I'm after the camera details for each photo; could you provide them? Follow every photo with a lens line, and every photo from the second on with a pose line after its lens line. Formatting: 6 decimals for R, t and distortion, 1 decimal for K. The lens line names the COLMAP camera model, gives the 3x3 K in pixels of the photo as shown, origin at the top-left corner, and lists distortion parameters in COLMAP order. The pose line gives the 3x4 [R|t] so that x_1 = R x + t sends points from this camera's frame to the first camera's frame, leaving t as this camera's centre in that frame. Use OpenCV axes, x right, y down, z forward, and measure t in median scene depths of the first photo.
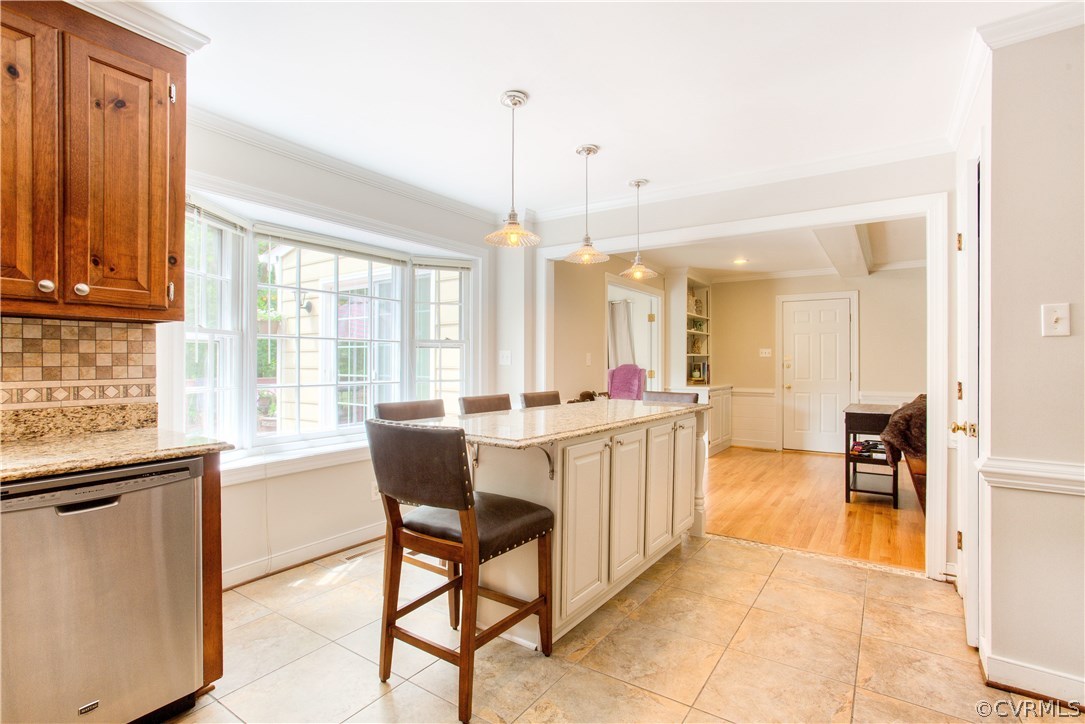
lens RADIAL K [[523.9, 0, 538.1], [0, 523.9, 362.6], [0, 0, 1]] dist [-0.051252, 0.030792]
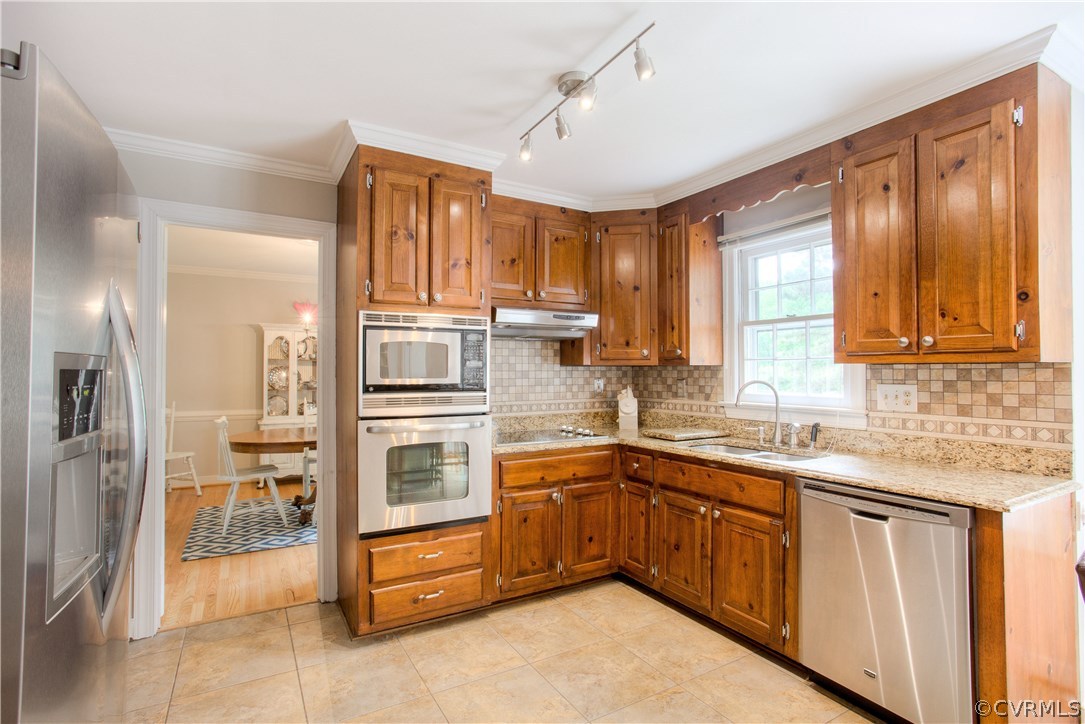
lens RADIAL K [[523.9, 0, 538.1], [0, 523.9, 362.6], [0, 0, 1]] dist [-0.051252, 0.030792]
pose [[-0.434677, -0.018541, -0.900395, 0.402799], [-0.005933, 0.999825, -0.017724, -0.047817], [0.900567, -0.002362, -0.434712, 0.504595]]
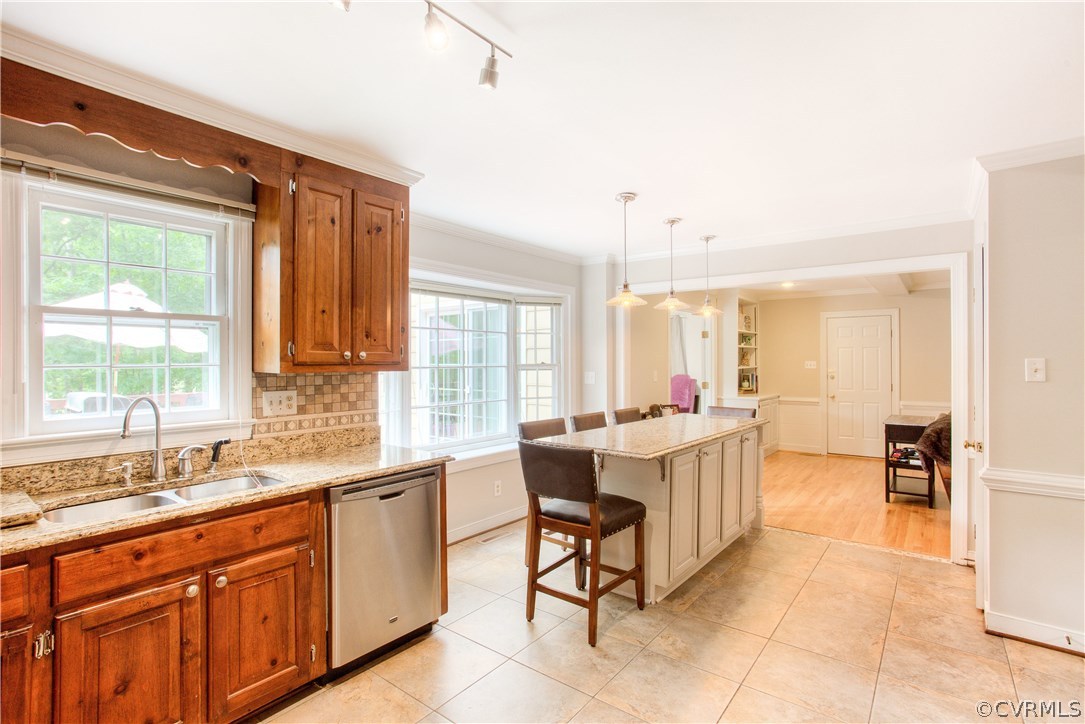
lens RADIAL K [[523.9, 0, 538.1], [0, 523.9, 362.6], [0, 0, 1]] dist [-0.051252, 0.030792]
pose [[0.997899, -0.004700, -0.064622, -0.191465], [0.004793, 0.999988, 0.001293, -0.086086], [0.064615, -0.001600, 0.997909, -0.367125]]
